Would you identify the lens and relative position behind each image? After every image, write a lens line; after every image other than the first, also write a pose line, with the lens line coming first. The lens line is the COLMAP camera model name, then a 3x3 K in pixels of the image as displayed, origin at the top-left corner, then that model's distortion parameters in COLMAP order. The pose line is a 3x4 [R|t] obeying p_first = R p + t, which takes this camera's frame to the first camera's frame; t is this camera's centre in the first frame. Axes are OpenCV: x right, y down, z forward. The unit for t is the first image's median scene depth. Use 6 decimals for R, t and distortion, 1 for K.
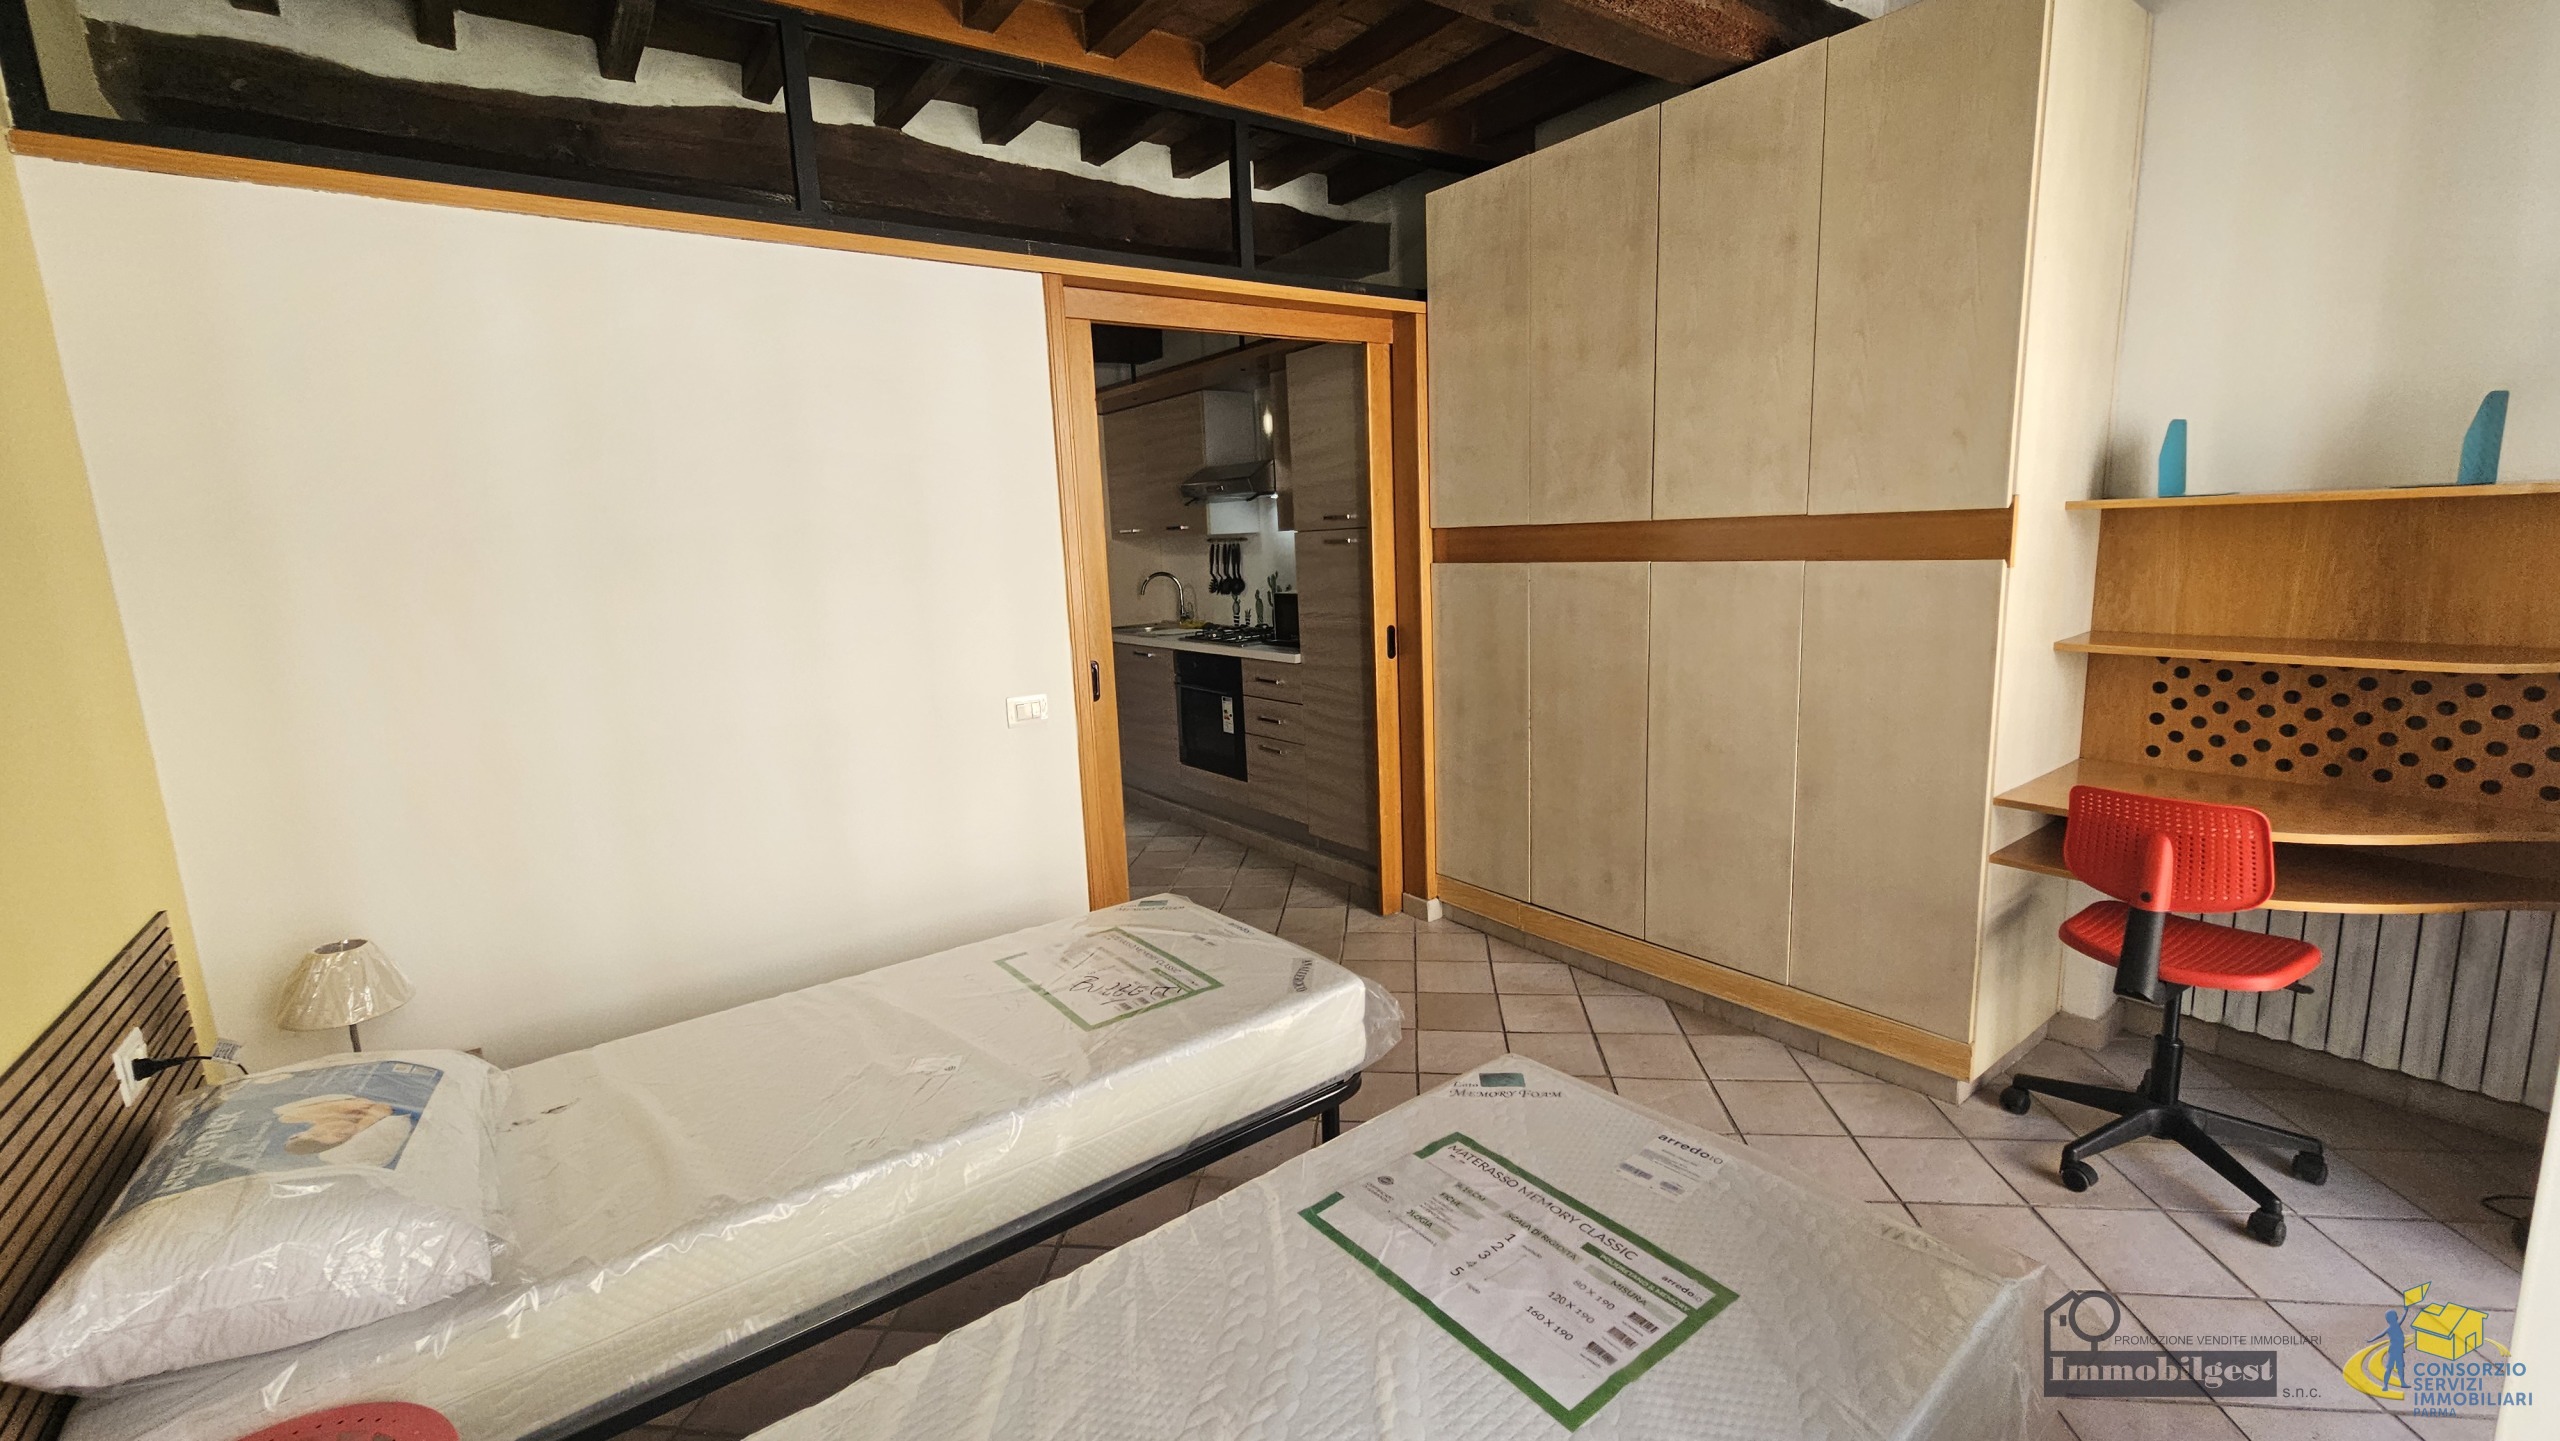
lens RADIAL K [[1061.3, 0, 1279.1], [0, 1061.3, 725.7], [0, 0, 1]] dist [-0.002832, 0.002860]
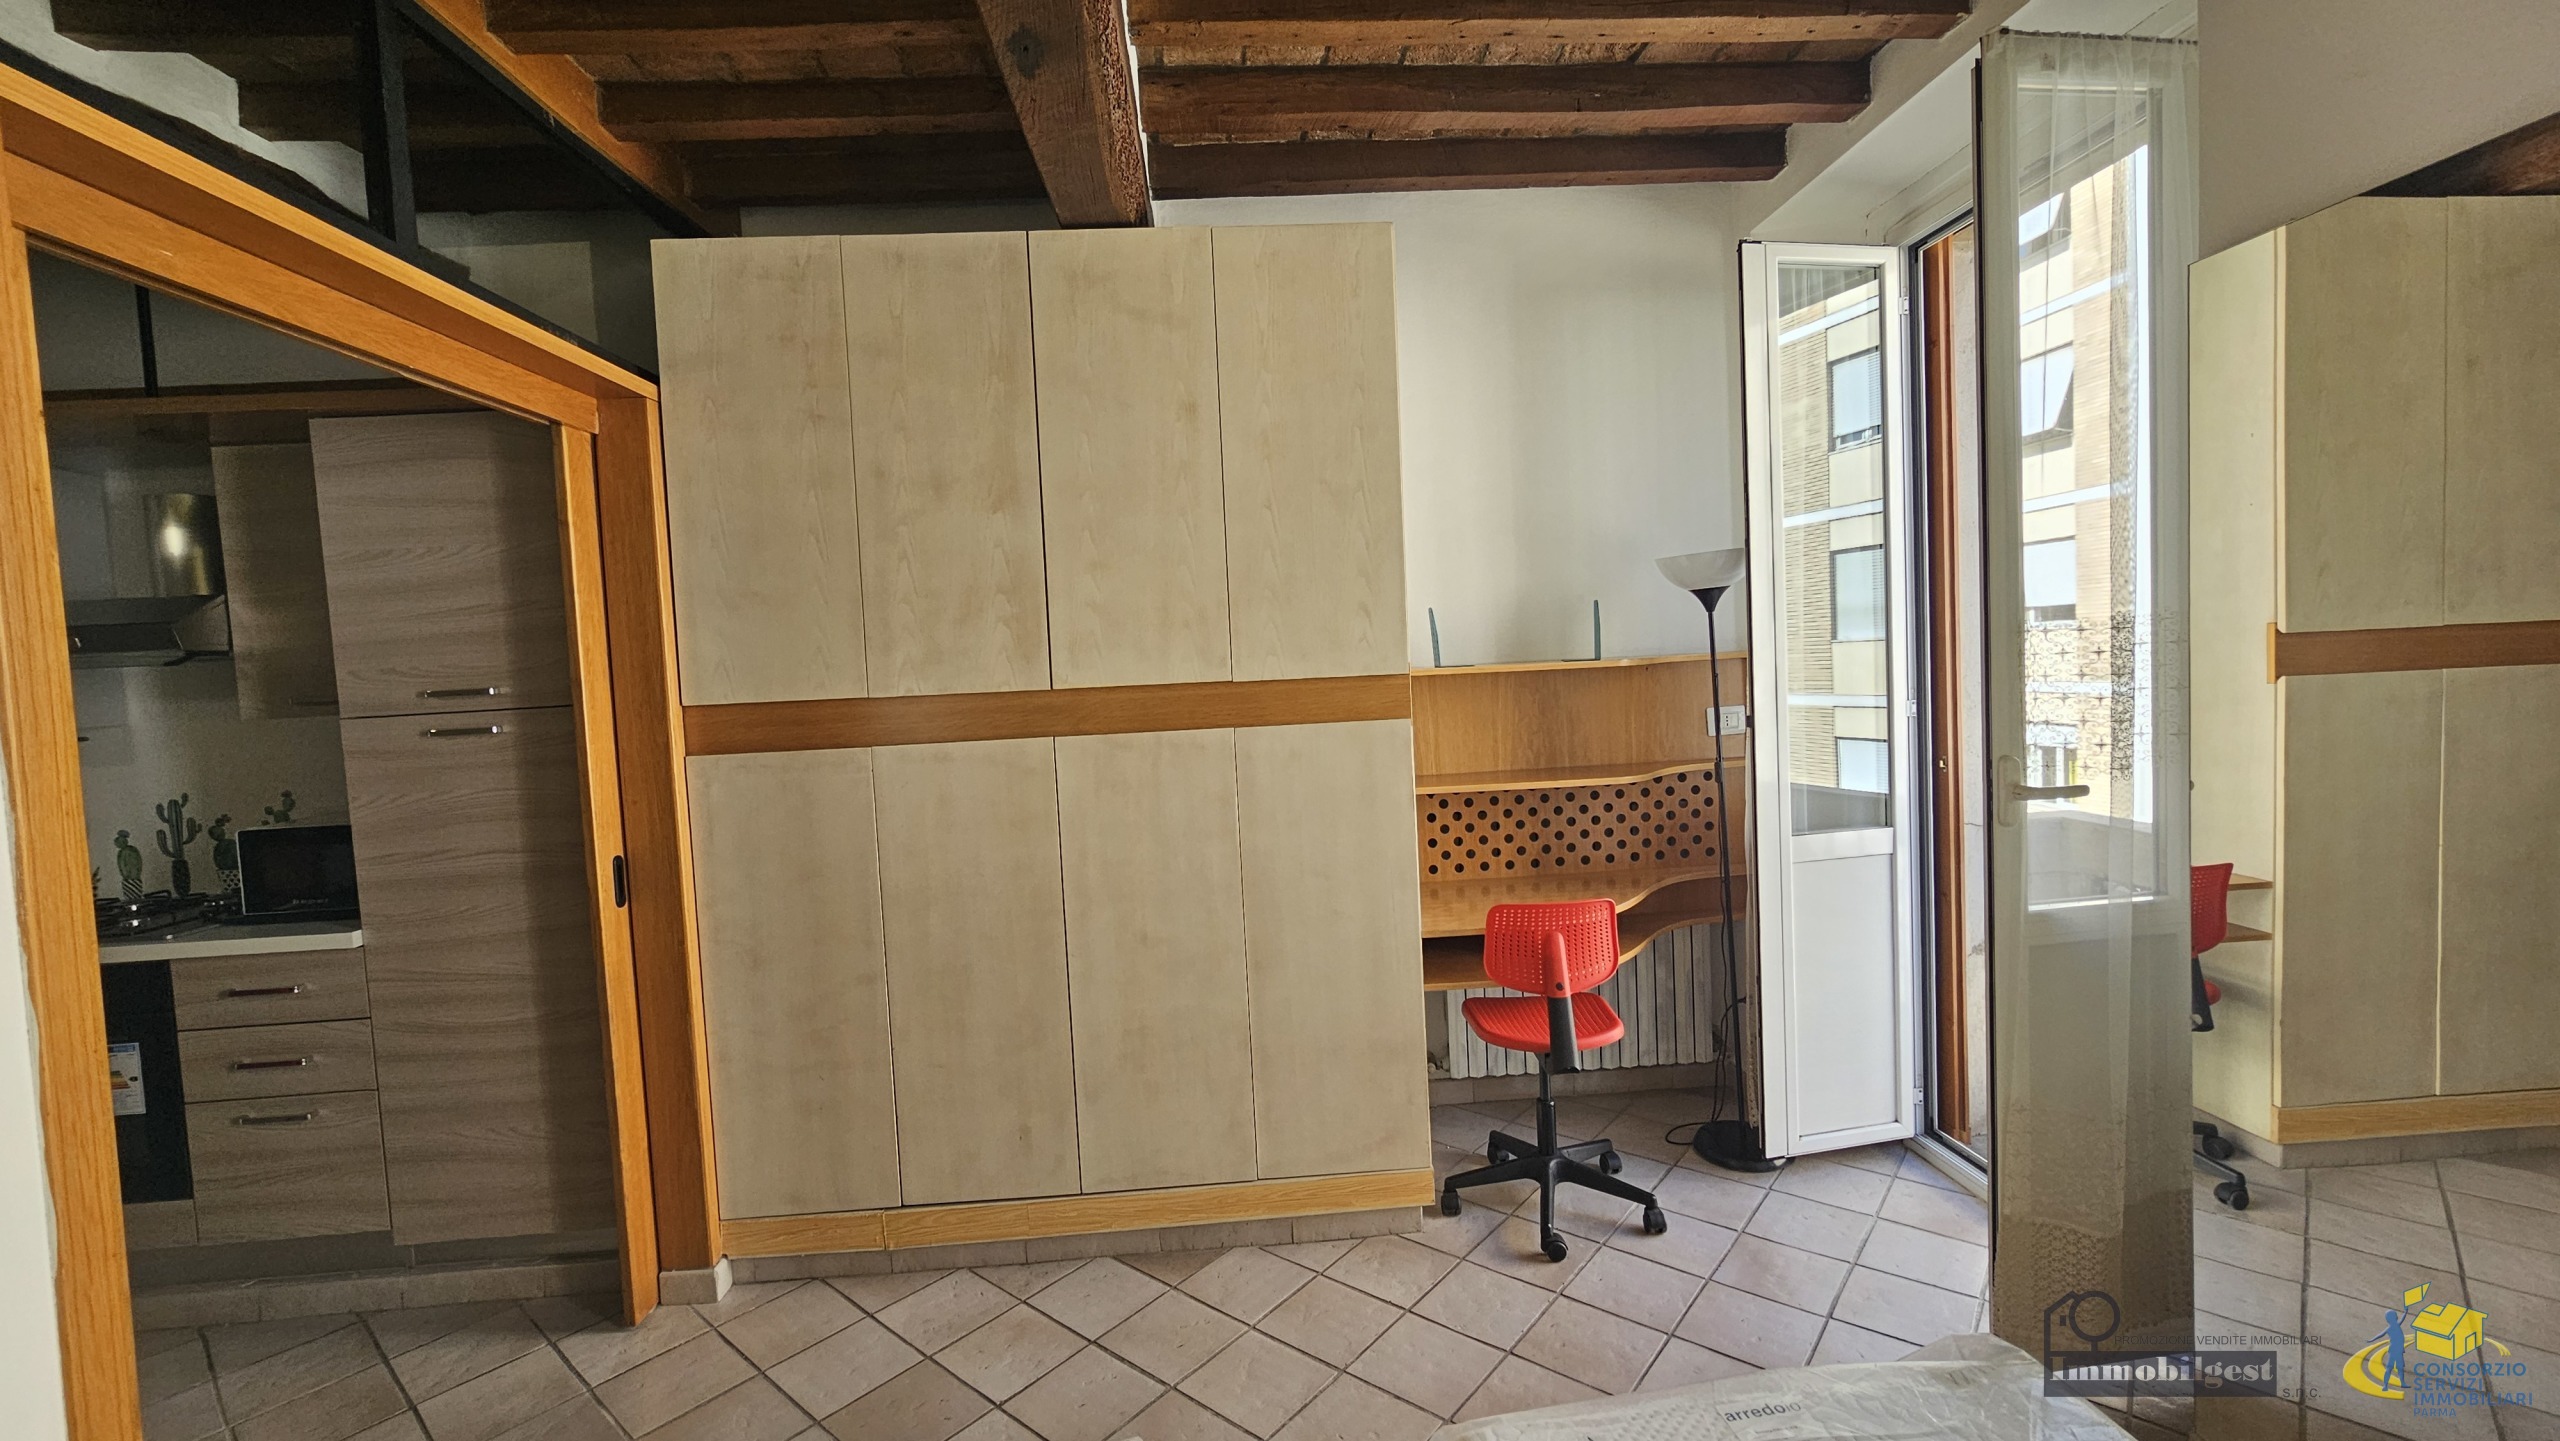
lens RADIAL K [[1061.3, 0, 1278.0], [0, 1061.3, 720.4], [0, 0, 1]] dist [-0.002832, 0.002860]
pose [[0.551163, -0.026813, 0.833966, -0.257758], [0.172808, 0.981481, -0.082653, -0.065435], [-0.816306, 0.189671, 0.545590, 0.382477]]
